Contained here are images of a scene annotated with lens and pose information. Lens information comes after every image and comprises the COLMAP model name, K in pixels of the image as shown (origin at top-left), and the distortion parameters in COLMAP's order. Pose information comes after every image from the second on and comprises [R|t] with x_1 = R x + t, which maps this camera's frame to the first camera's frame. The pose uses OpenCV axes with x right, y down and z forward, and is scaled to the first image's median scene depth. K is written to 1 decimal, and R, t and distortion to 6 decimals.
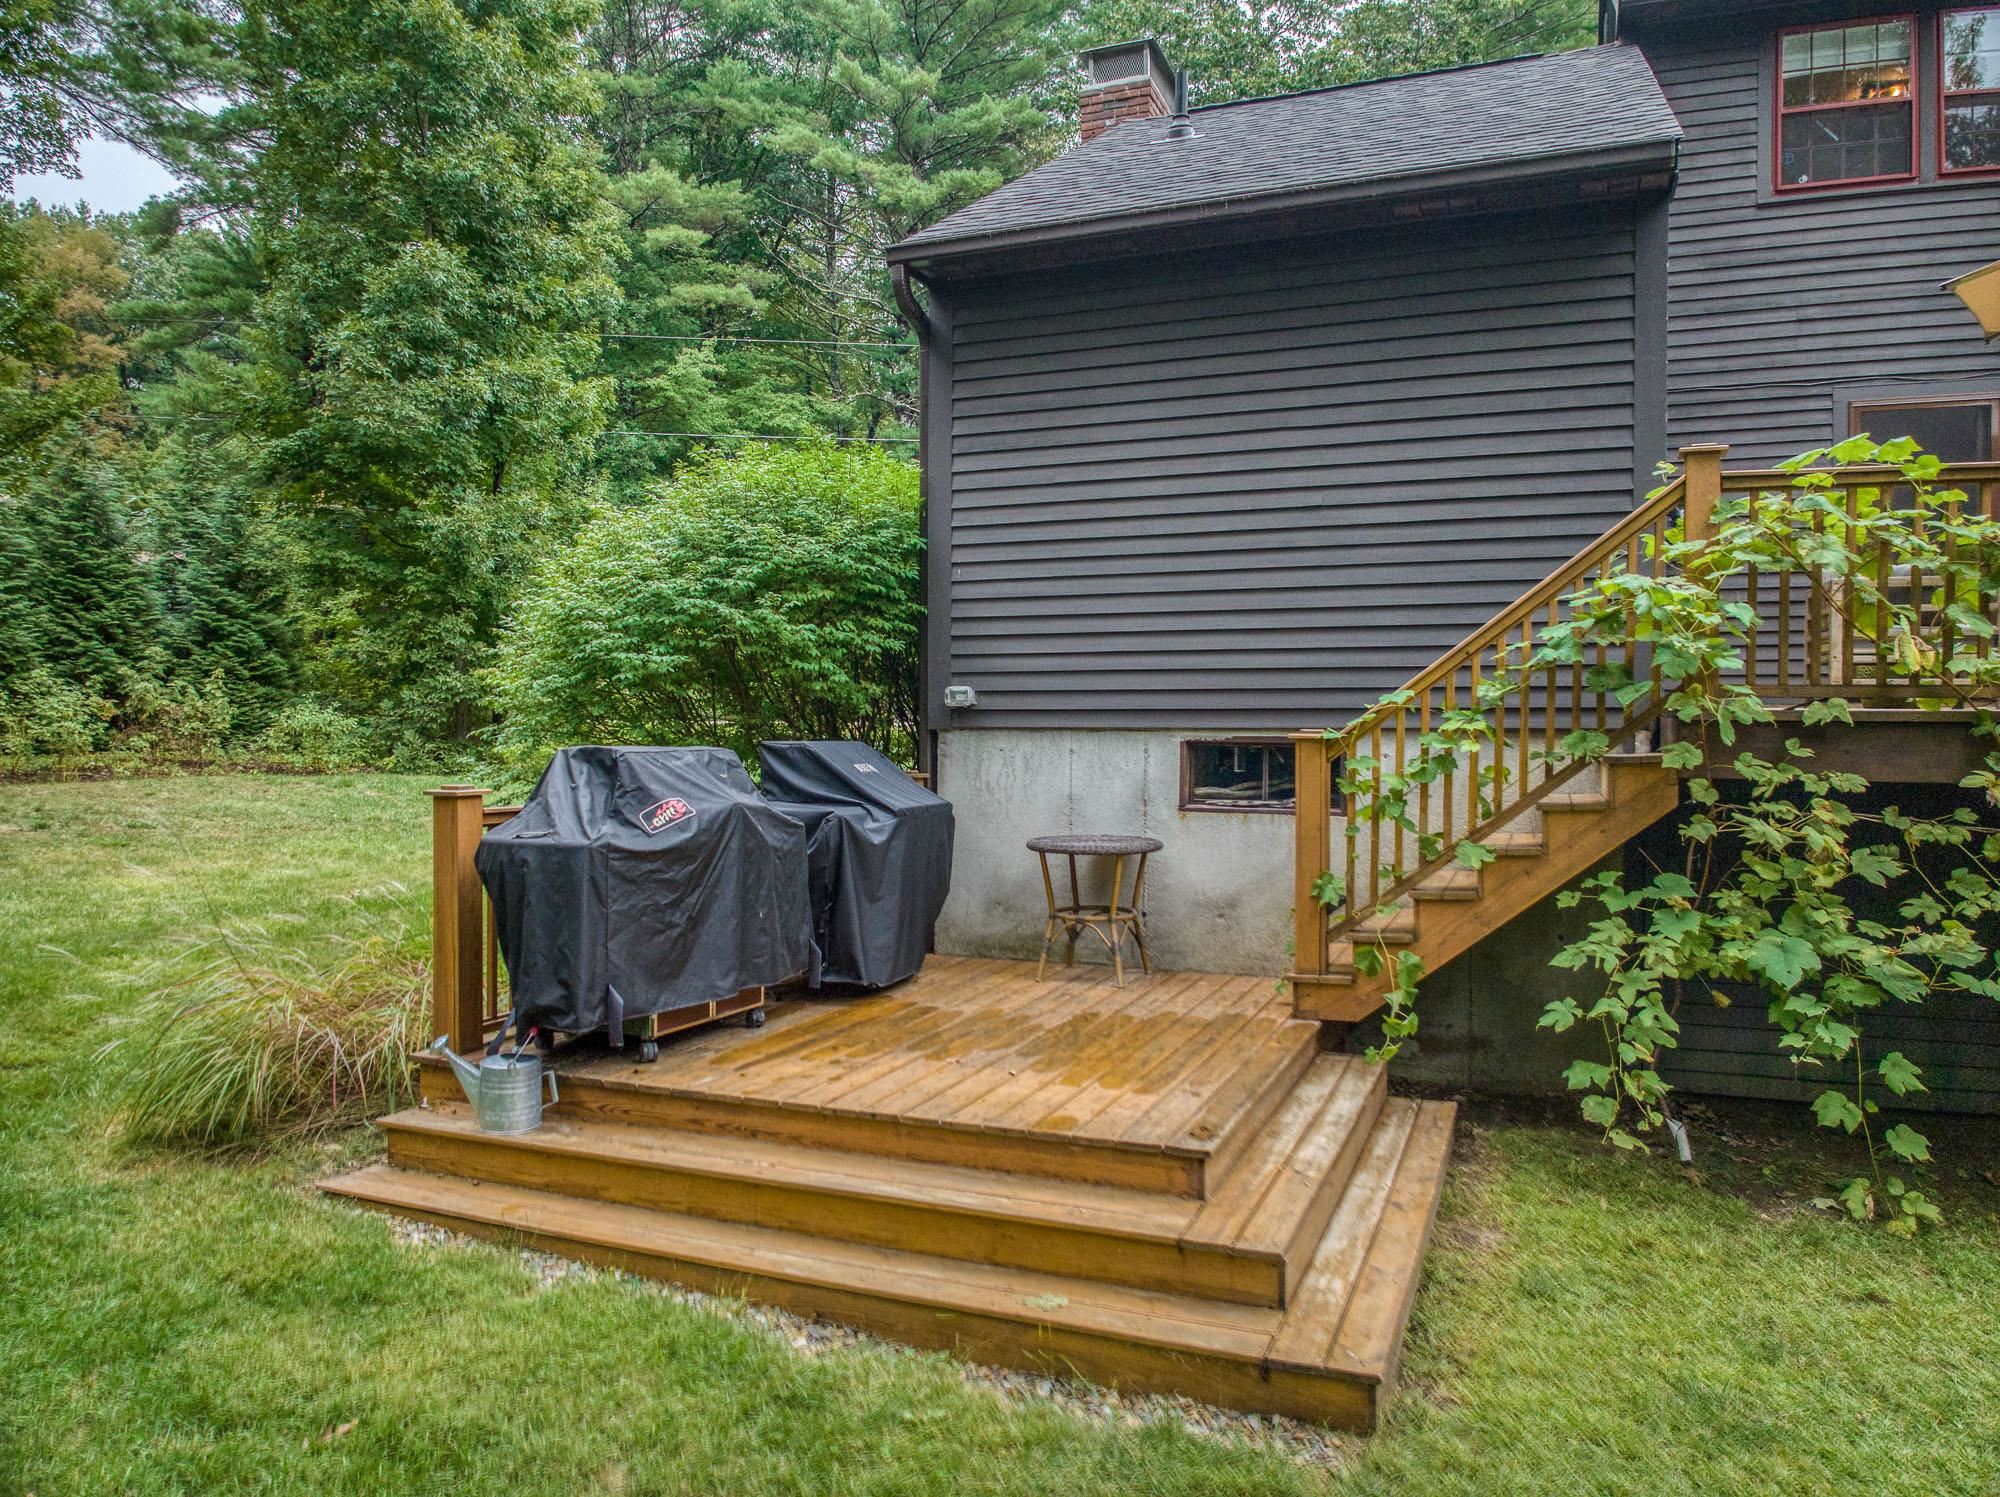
lens RADIAL K [[1421.1, 0, 1004.3], [0, 1421.1, 790.8], [0, 0, 1]] dist [-0.008887, -0.036597]
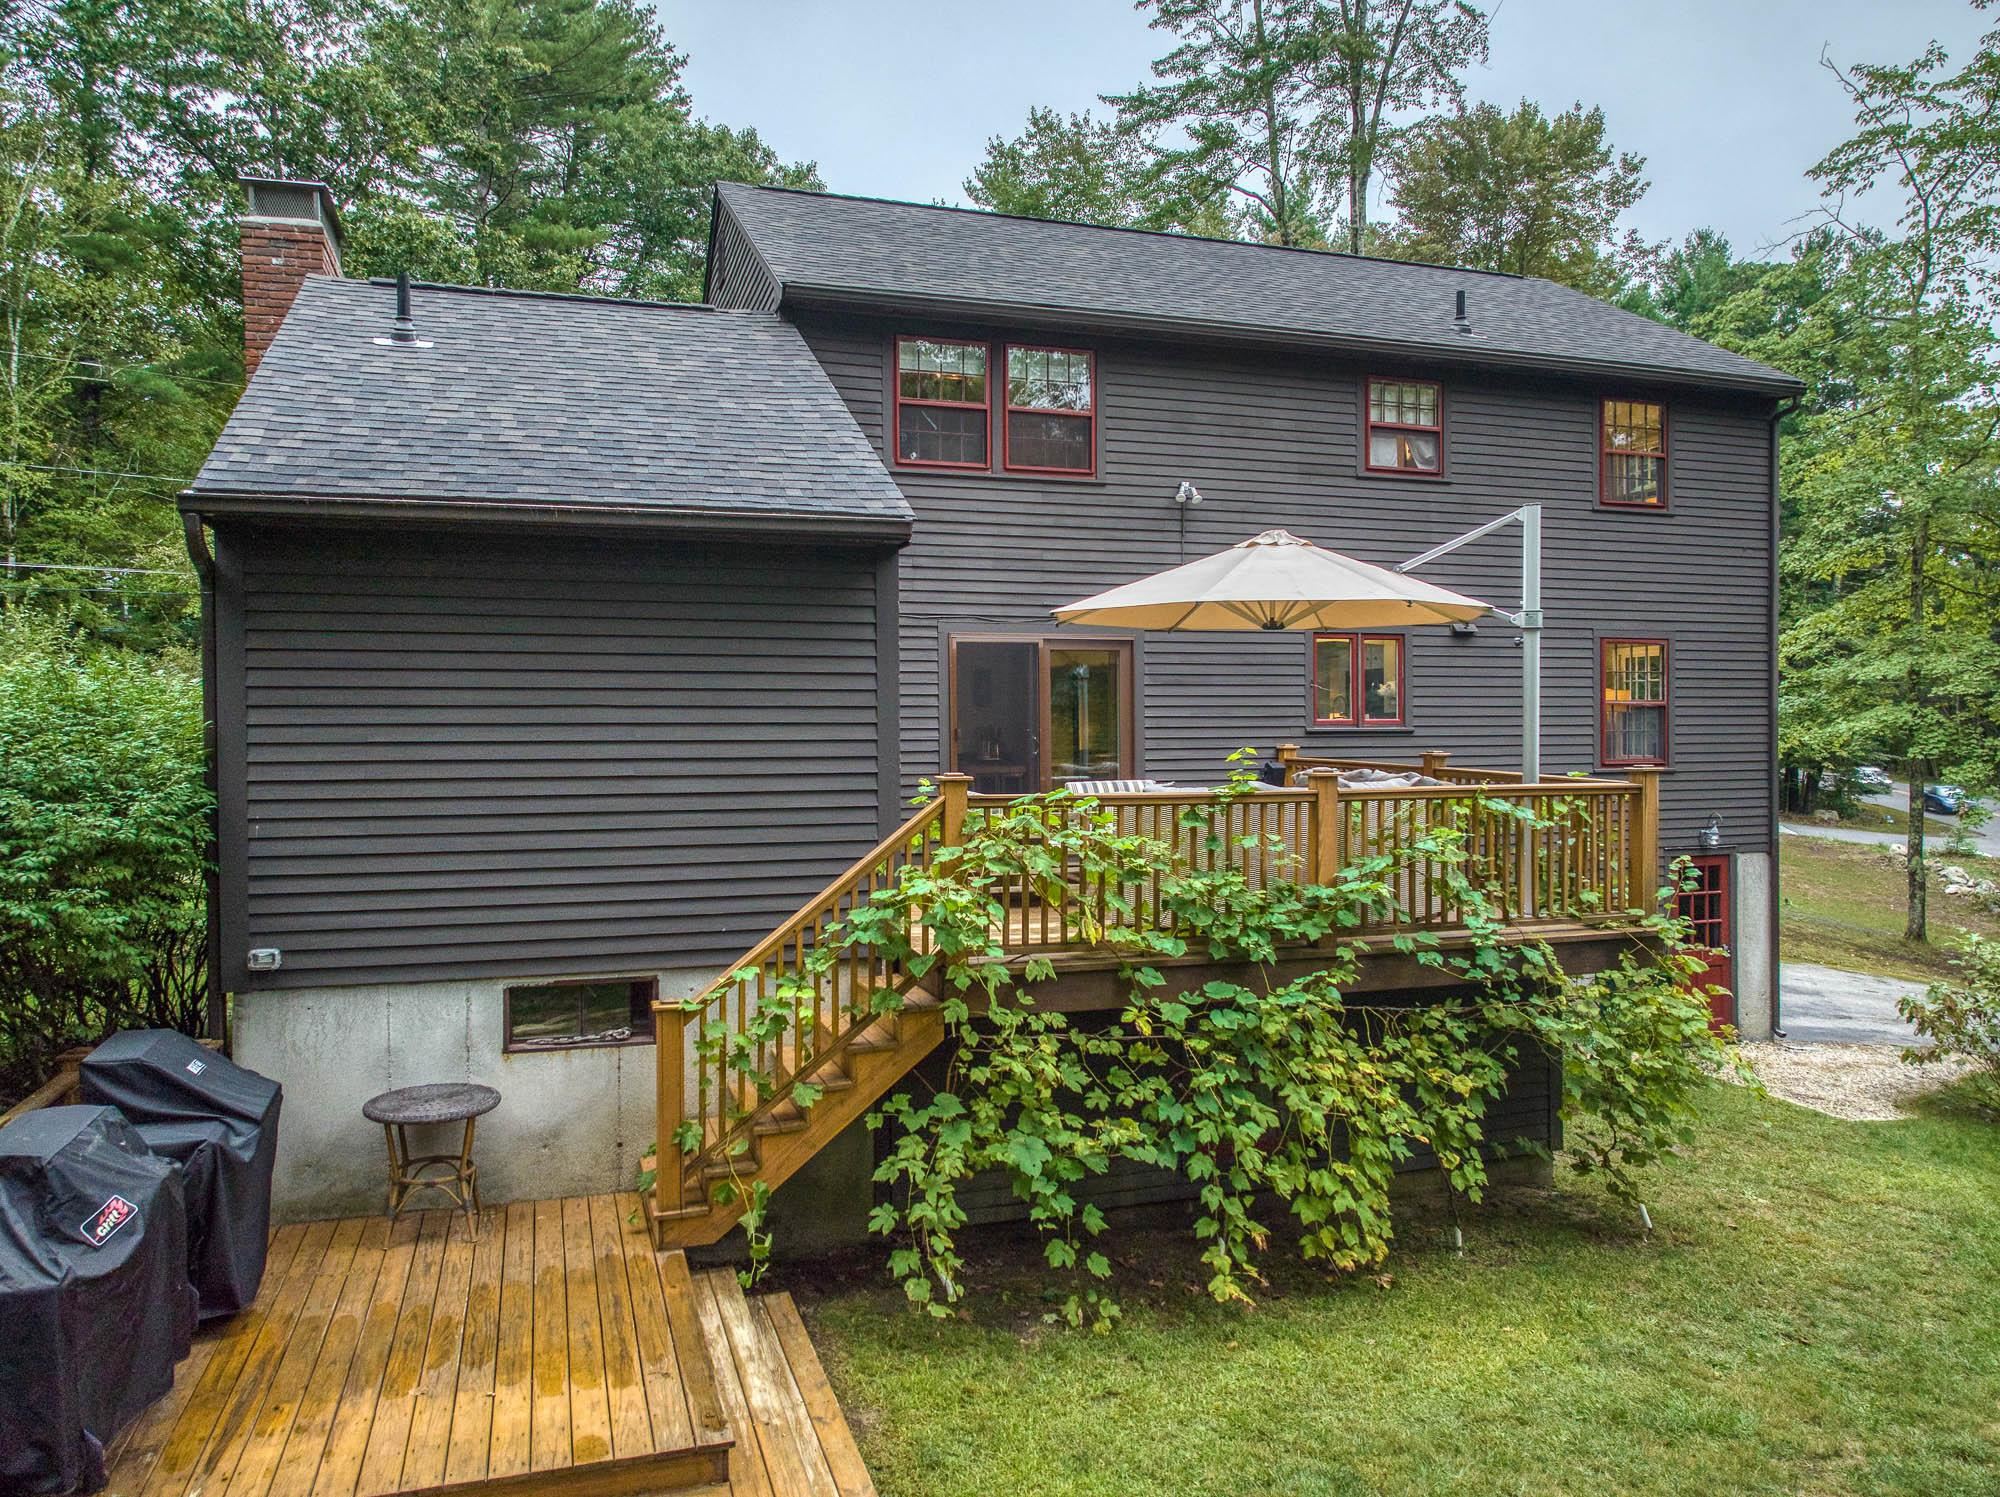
lens RADIAL K [[1420.9, 0, 1000.0], [0, 1420.9, 748.5], [0, 0, 1]] dist [-0.009677, 0.000838]
pose [[0.778661, -0.005120, 0.627424, -0.344692], [0.027484, 0.999285, -0.025955, -0.240220], [-0.626843, 0.037454, 0.778245, -0.101579]]
